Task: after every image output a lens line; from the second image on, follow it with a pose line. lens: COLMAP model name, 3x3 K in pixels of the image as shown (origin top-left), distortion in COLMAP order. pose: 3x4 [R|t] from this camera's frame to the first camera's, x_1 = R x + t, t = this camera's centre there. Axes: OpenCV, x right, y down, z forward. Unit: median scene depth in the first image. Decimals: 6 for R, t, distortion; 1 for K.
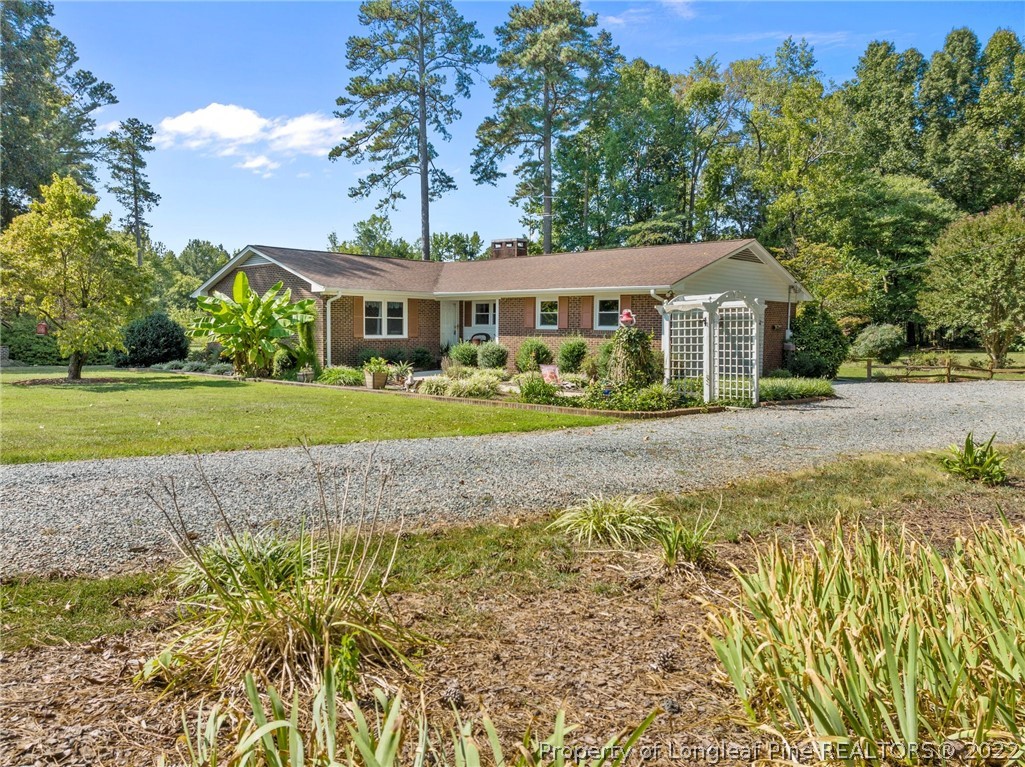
lens RADIAL K [[724.6, 0, 517.7], [0, 724.6, 372.9], [0, 0, 1]] dist [-0.034440, 0.029482]
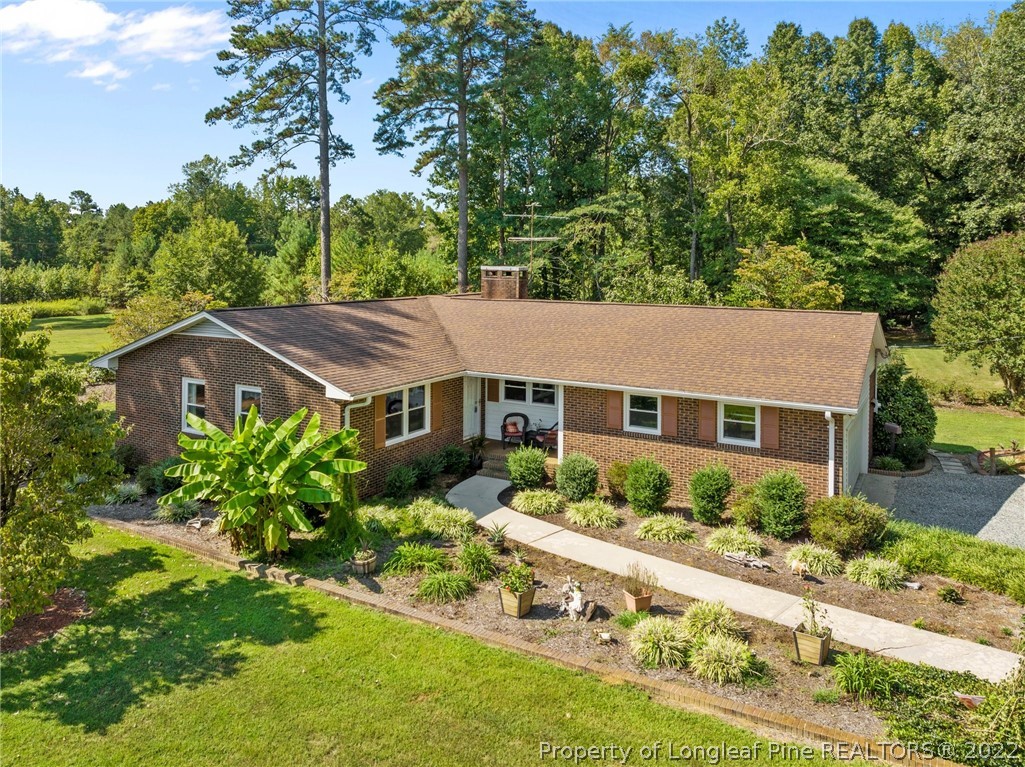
lens RADIAL K [[752.1, 0, 512.5], [0, 752.1, 257.5], [0, 0, 1]] dist [-0.025839, -0.003190]
pose [[0.975183, -0.002663, 0.221385, -0.105947], [0.017531, 0.997717, -0.065222, -0.077515], [-0.220706, 0.067485, 0.973003, 0.095831]]
